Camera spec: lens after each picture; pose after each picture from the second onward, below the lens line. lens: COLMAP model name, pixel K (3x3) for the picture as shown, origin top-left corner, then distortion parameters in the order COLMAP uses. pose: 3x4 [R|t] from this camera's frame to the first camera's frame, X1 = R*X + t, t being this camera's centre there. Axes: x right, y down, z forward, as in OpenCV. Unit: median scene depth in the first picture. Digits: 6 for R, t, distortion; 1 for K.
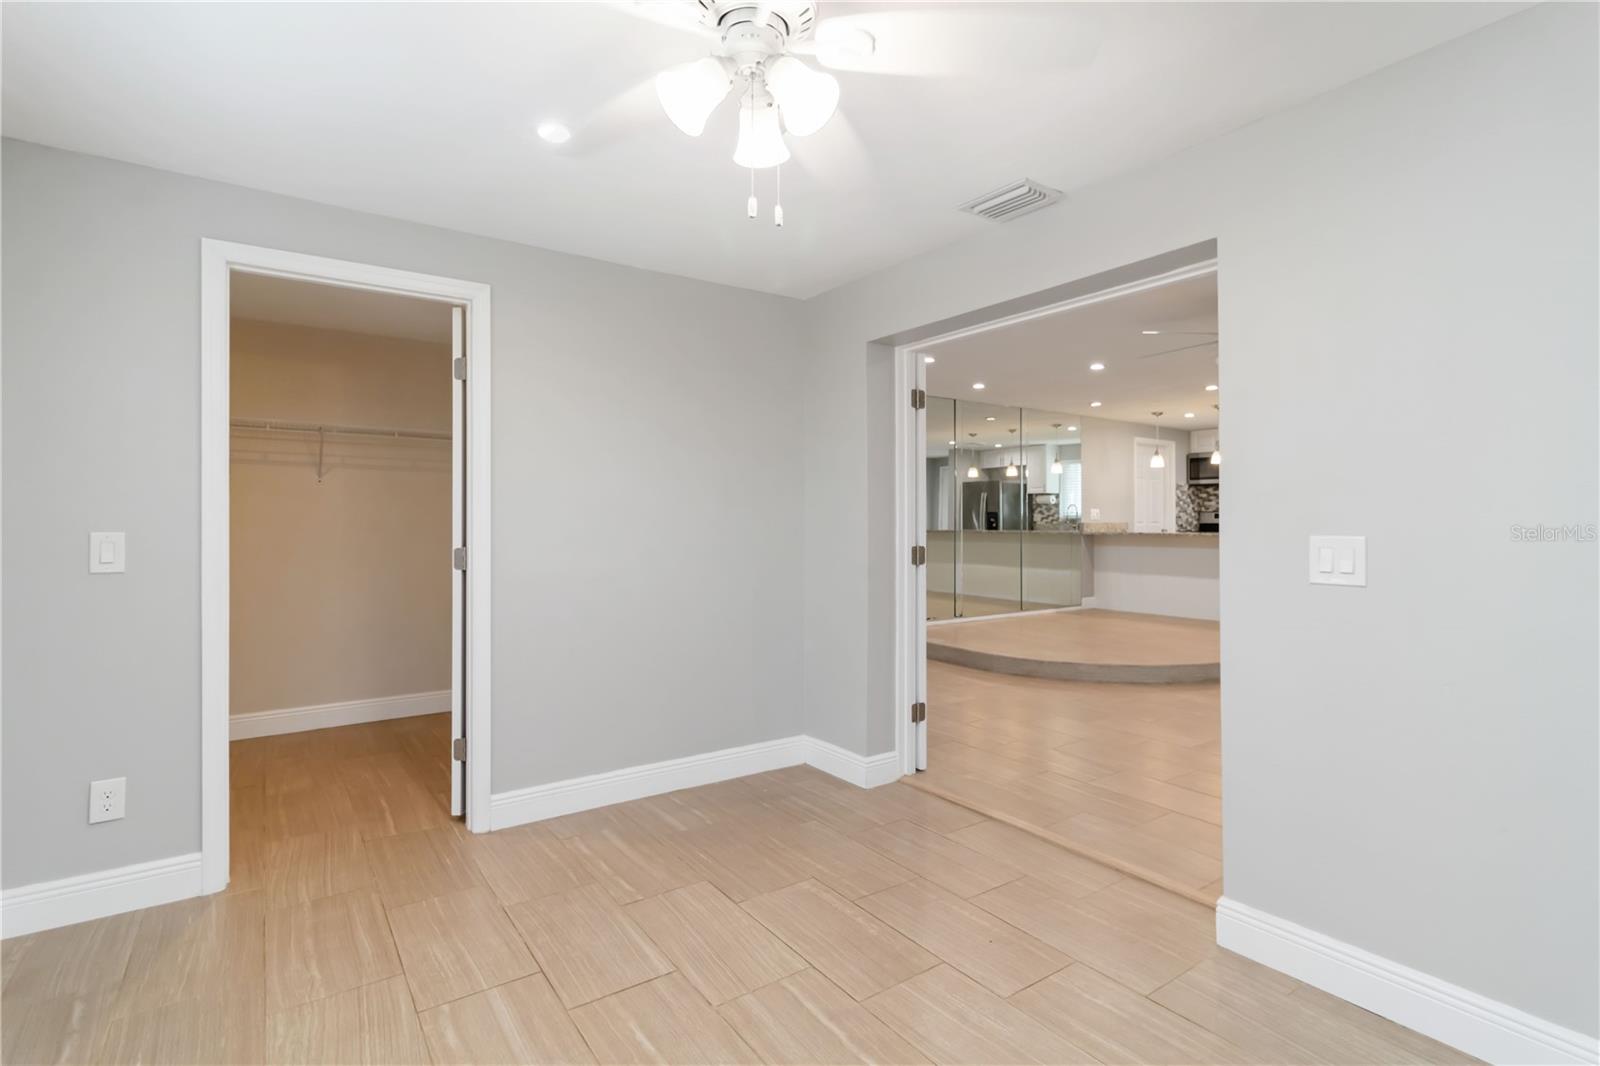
lens RADIAL K [[743.5, 0, 787.7], [0, 743.5, 527.5], [0, 0, 1]] dist [0.001151, 0.002367]
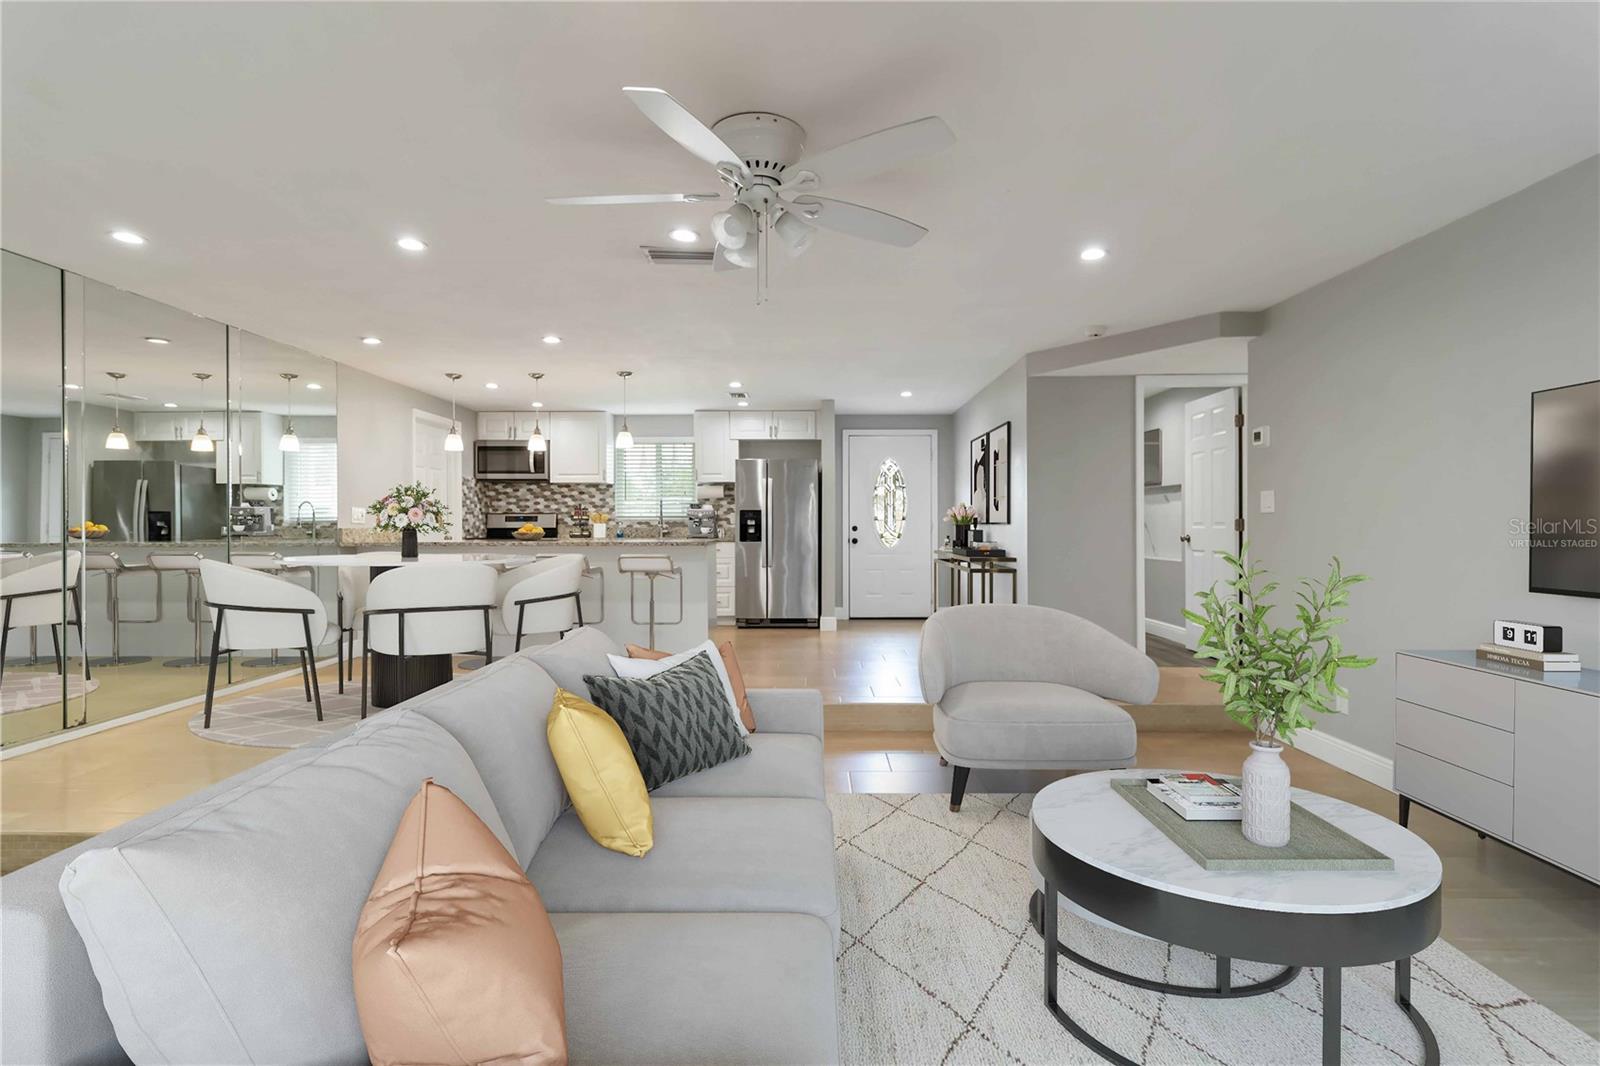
lens RADIAL K [[766.4, 0, 804.0], [0, 766.4, 523.0], [0, 0, 1]] dist [0.001758, 0.002205]
pose [[0.565018, -0.001257, 0.825077, 0.065973], [0.010134, 0.999934, -0.005416, -0.003260], [-0.825016, 0.011422, 0.564994, 0.255332]]
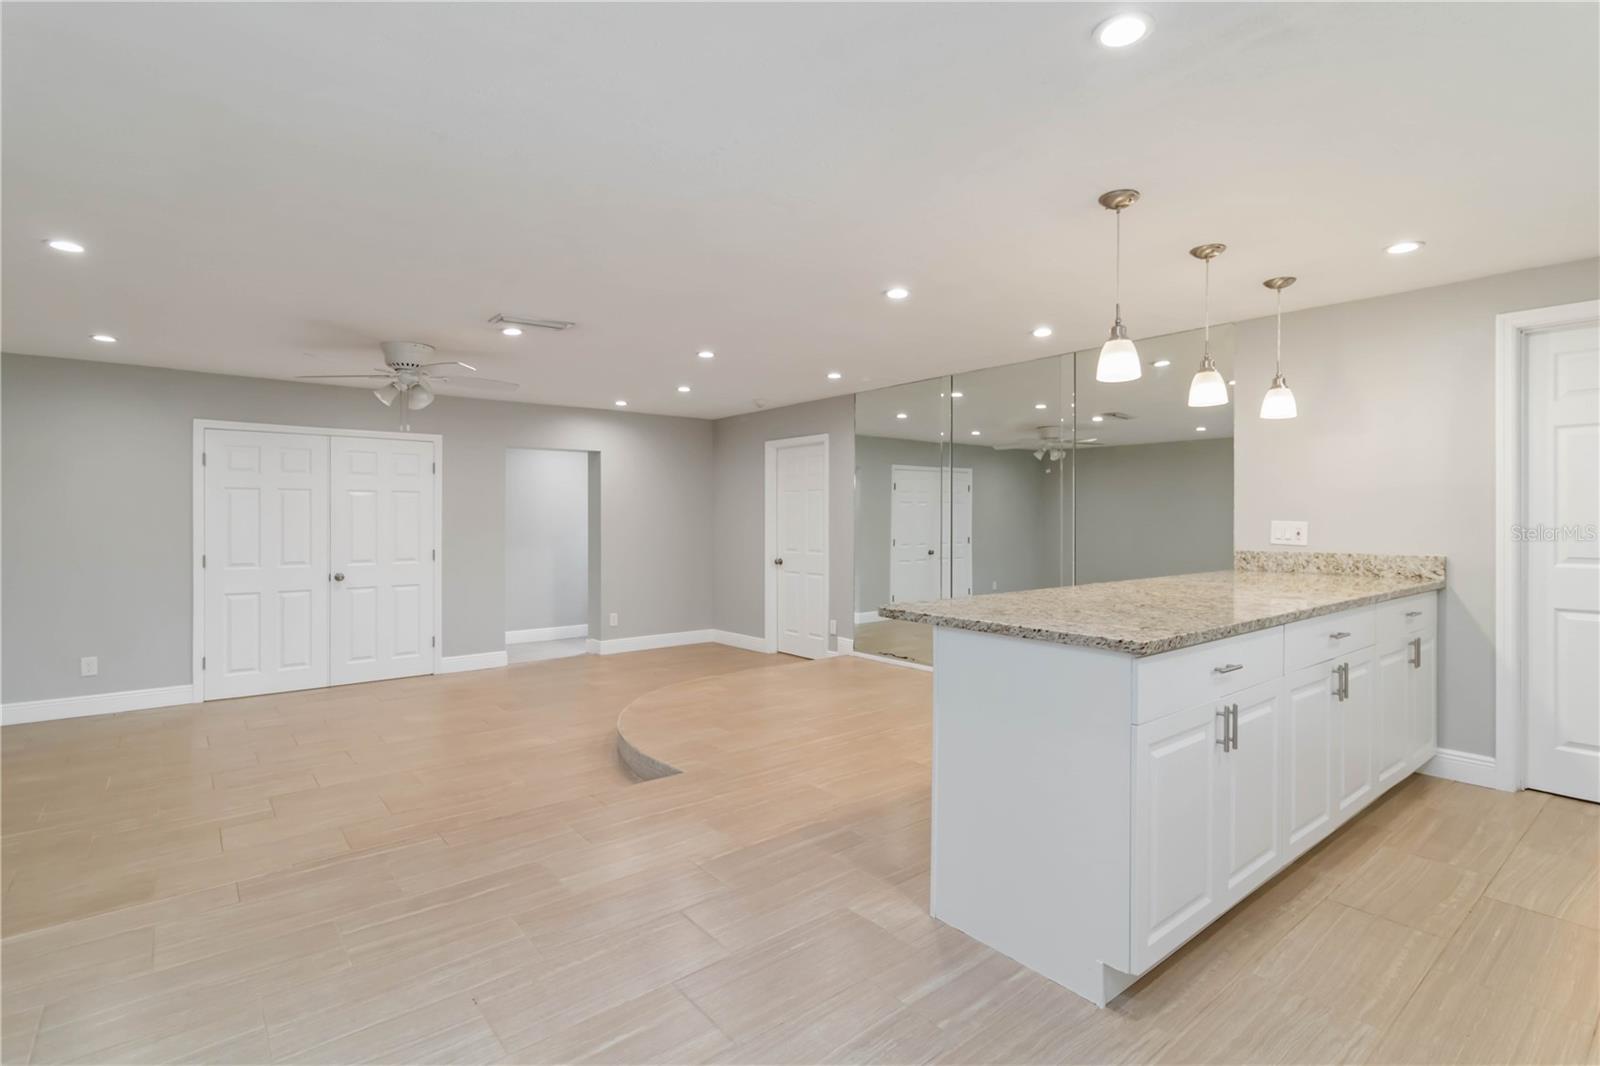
lens RADIAL K [[766.4, 0, 799.3], [0, 766.4, 517.3], [0, 0, 1]] dist [0.001758, 0.002205]
pose [[0.089787, -0.000307, -0.995961, 0.738355], [-0.009976, 0.999950, -0.001207, -0.020912], [0.995911, 0.010044, 0.089779, 0.594174]]
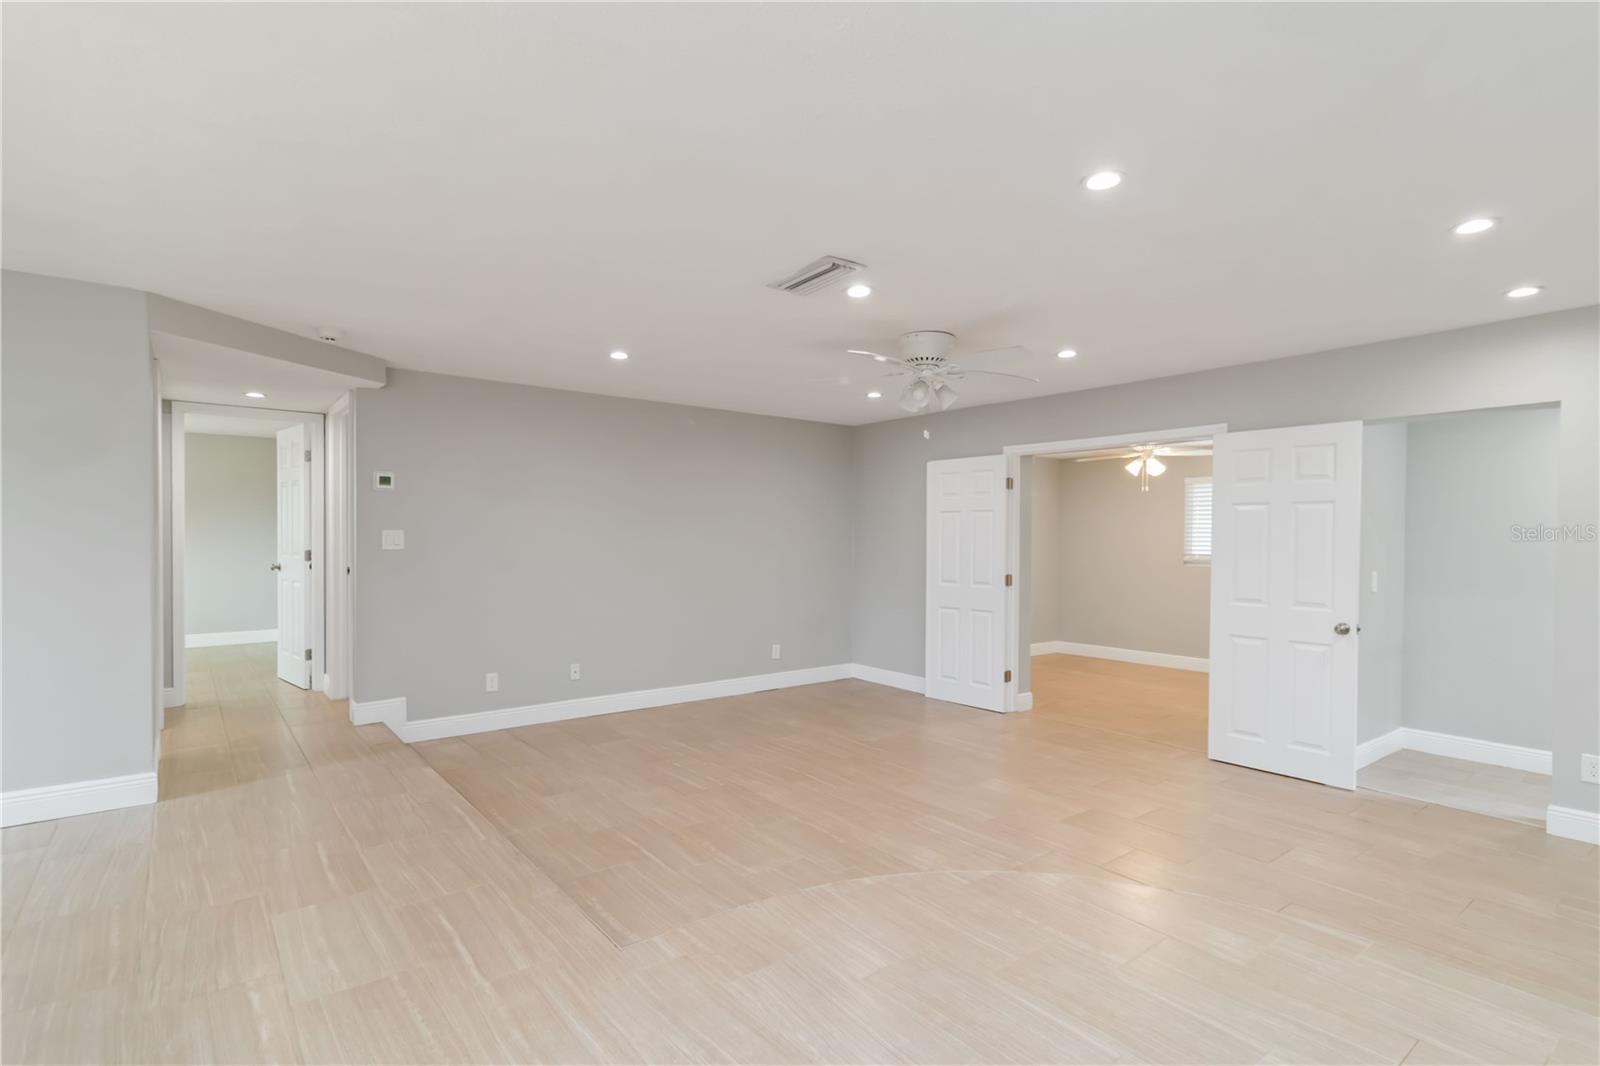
lens RADIAL K [[766.4, 0, 800.7], [0, 766.4, 549.9], [0, 0, 1]] dist [0.001758, 0.002205]
pose [[-0.997063, -0.005151, -0.076409, 0.348763], [-0.007182, 0.999628, 0.026330, -0.022978], [0.076245, 0.026802, -0.996729, 0.790843]]
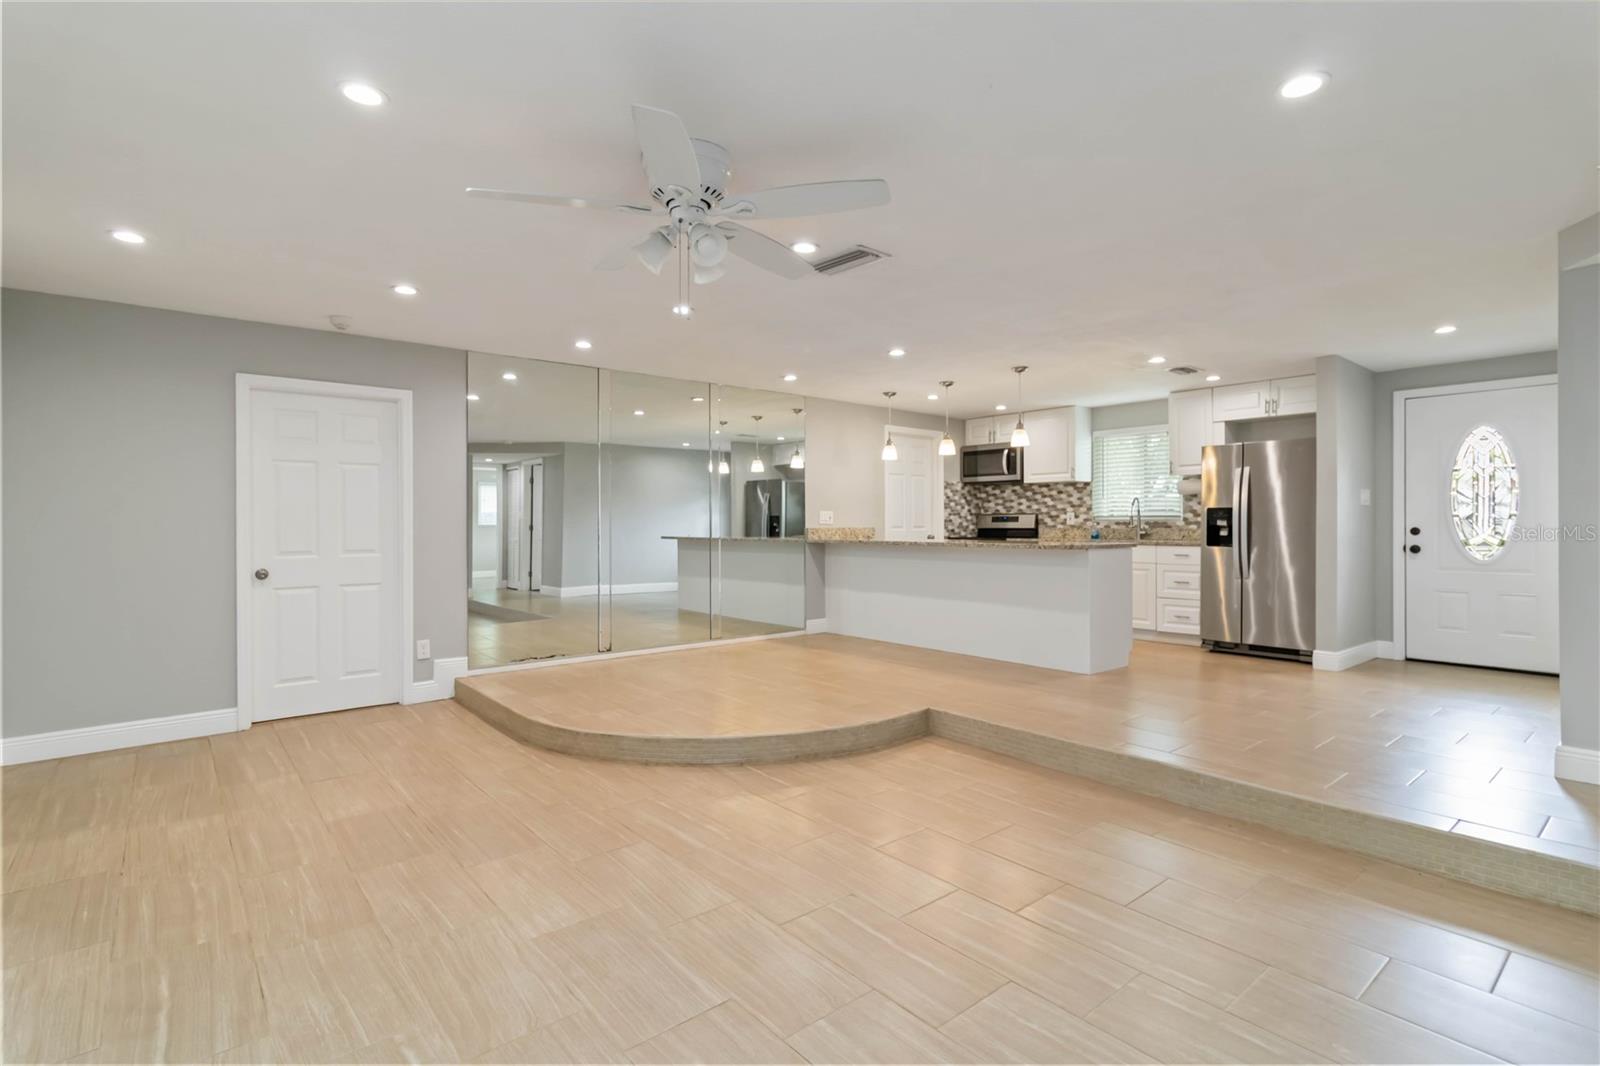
lens RADIAL K [[766.4, 0, 800.9], [0, 766.4, 526.9], [0, 0, 1]] dist [0.001758, 0.002205]
pose [[0.994359, -0.003041, 0.106027, 0.261918], [0.003687, 0.999976, -0.005896, -0.002677], [-0.106007, 0.006253, 0.994346, 0.150552]]
